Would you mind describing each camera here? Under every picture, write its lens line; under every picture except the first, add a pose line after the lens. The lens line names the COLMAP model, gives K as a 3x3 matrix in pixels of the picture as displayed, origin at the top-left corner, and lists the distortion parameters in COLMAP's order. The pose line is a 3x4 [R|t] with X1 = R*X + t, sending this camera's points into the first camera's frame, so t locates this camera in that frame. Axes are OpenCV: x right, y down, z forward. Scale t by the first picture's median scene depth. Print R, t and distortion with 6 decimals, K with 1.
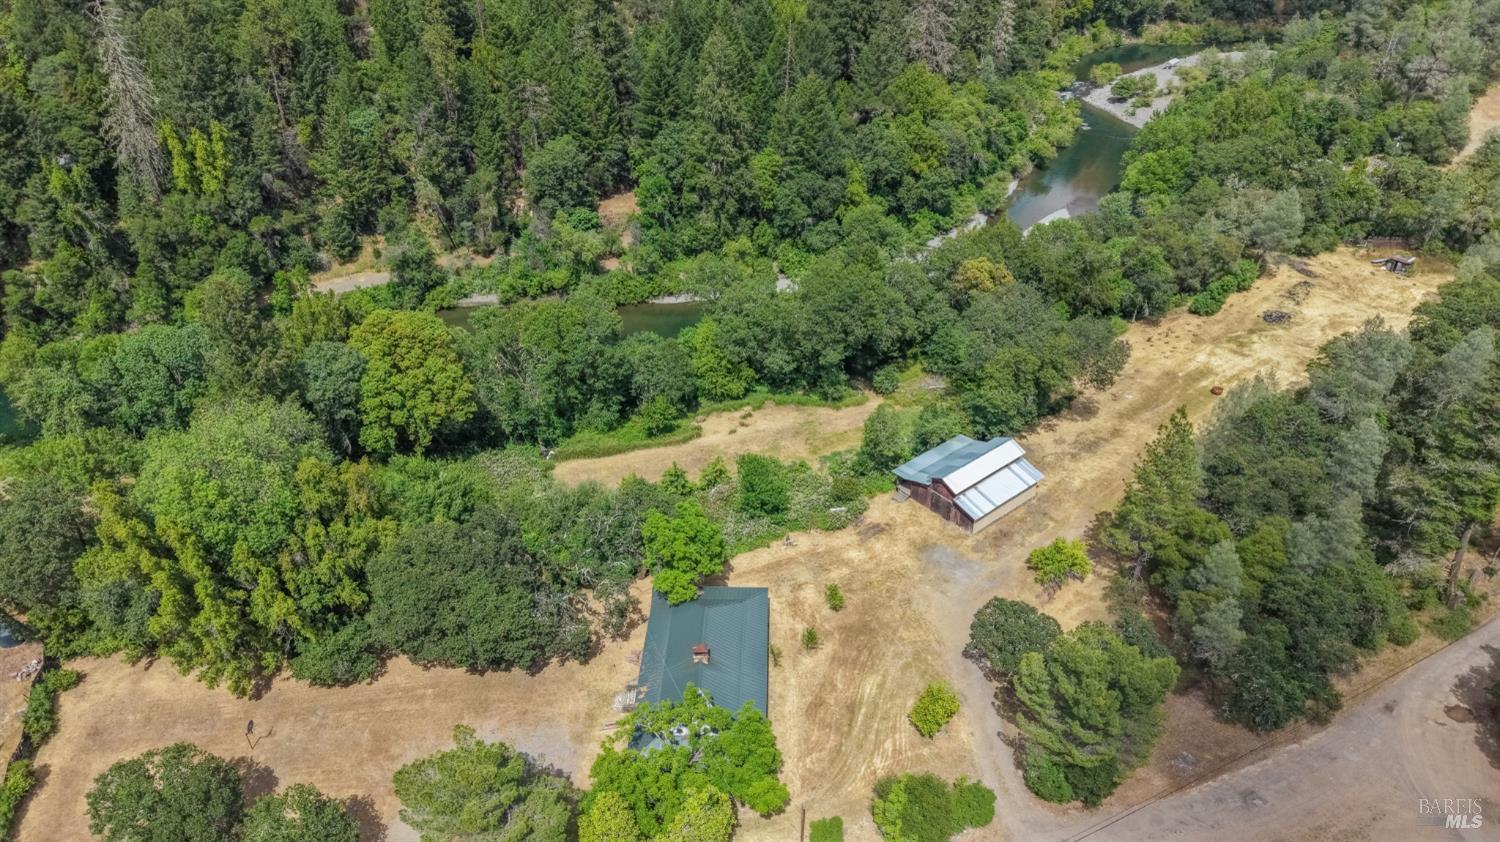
lens RADIAL K [[992.2, 0, 748.1], [0, 992.2, 422.6], [0, 0, 1]] dist [0.016132, -0.003973]
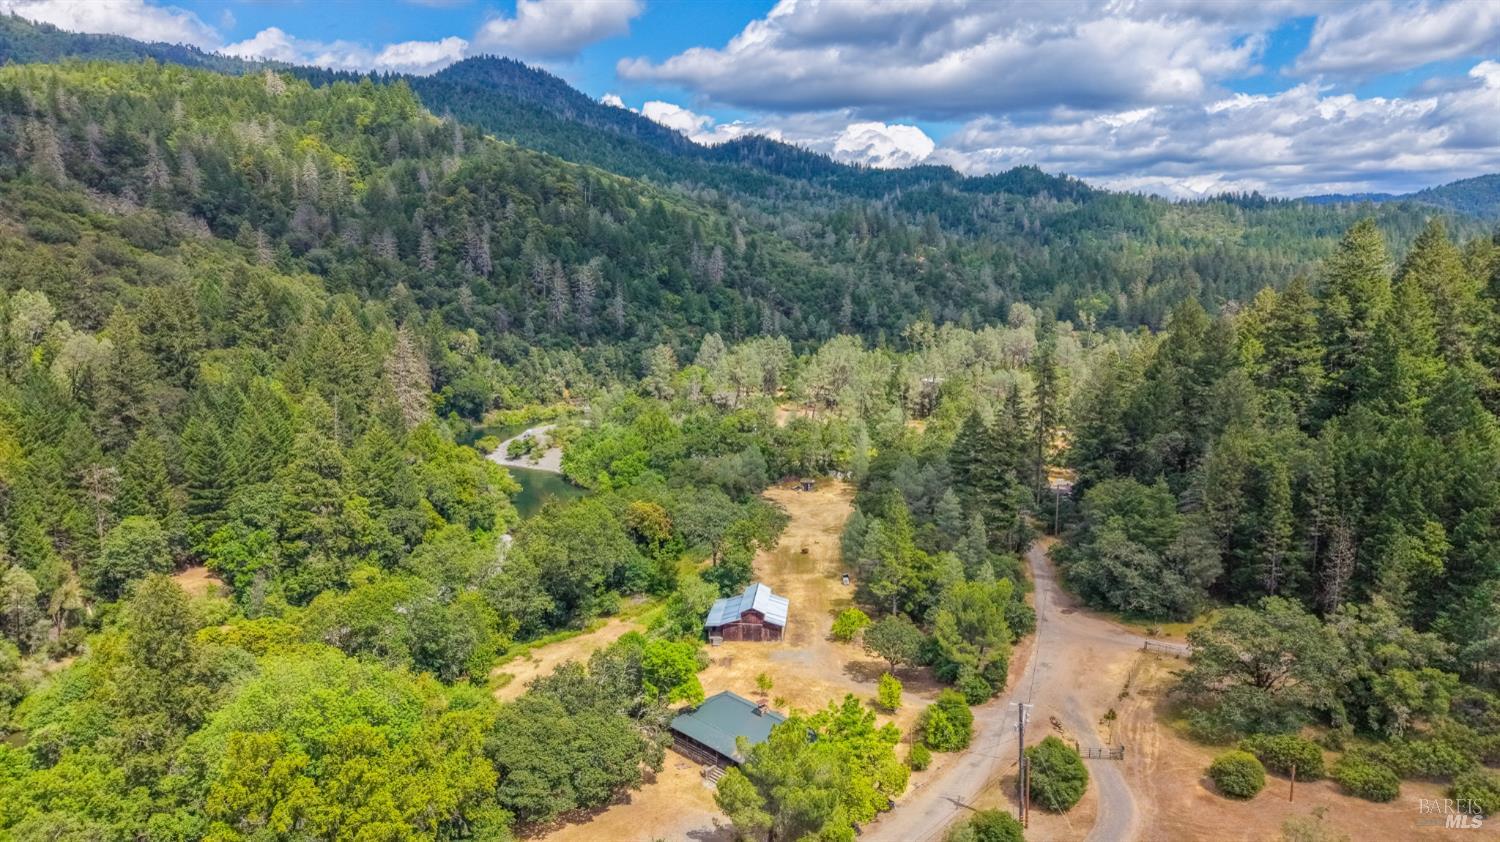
lens RADIAL K [[986.6, 0, 750.0], [0, 986.6, 421.0], [0, 0, 1]] dist [0.027191, -0.007305]
pose [[0.712475, -0.104171, 0.693922, -0.594120], [0.383519, 0.885952, -0.260774, 0.149216], [-0.587617, 0.451927, 0.671170, -0.026353]]
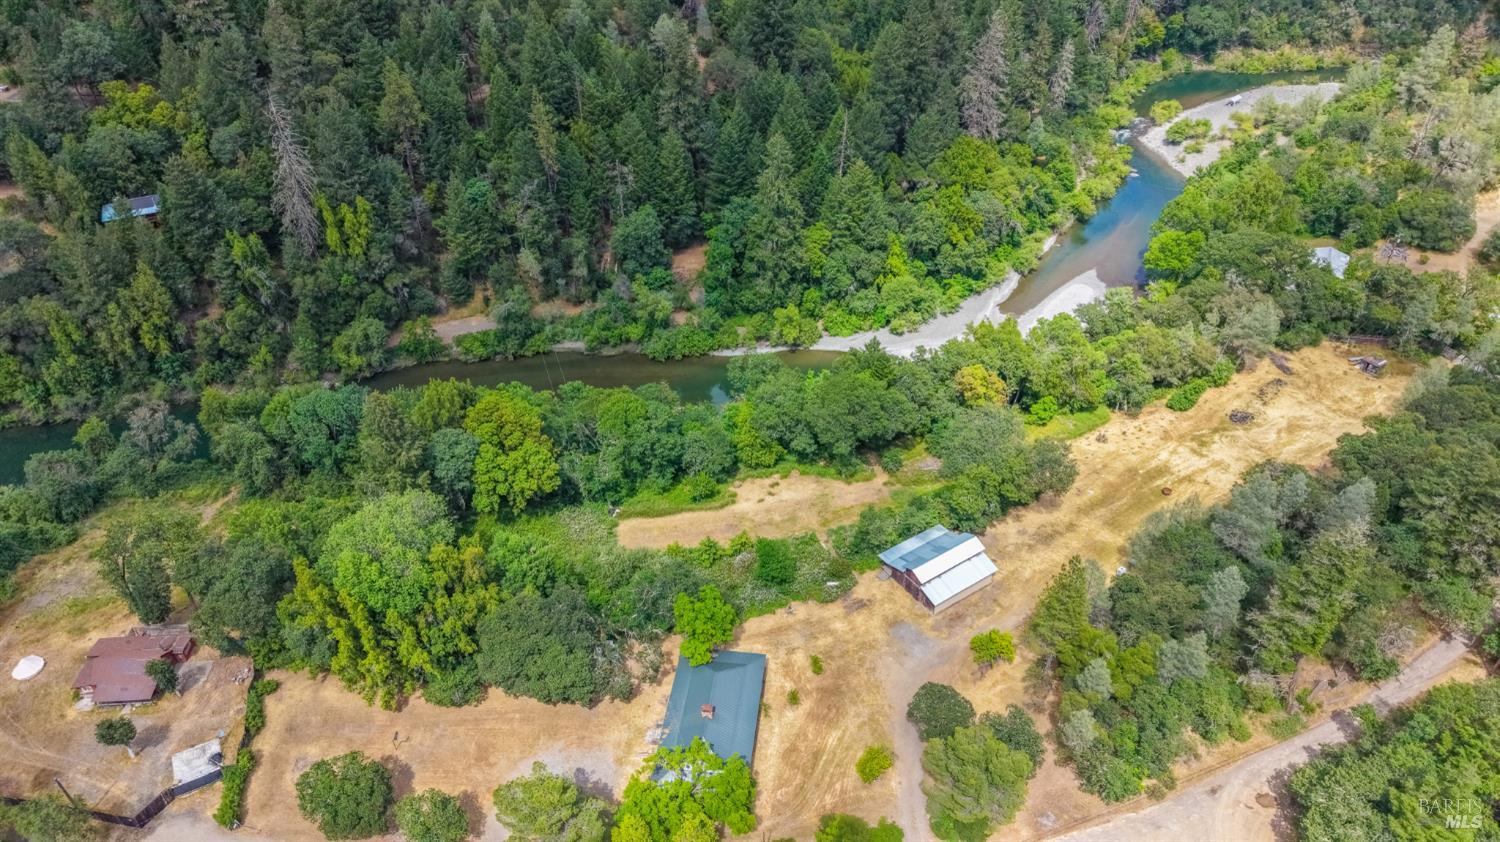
lens RADIAL K [[986.6, 0, 750.0], [0, 986.6, 421.0], [0, 0, 1]] dist [0.027191, -0.007305]
pose [[0.995122, 0.055932, -0.081270, 0.065188], [-0.050753, 0.996630, 0.064446, -0.170048], [0.084600, -0.060007, 0.994606, -0.227263]]
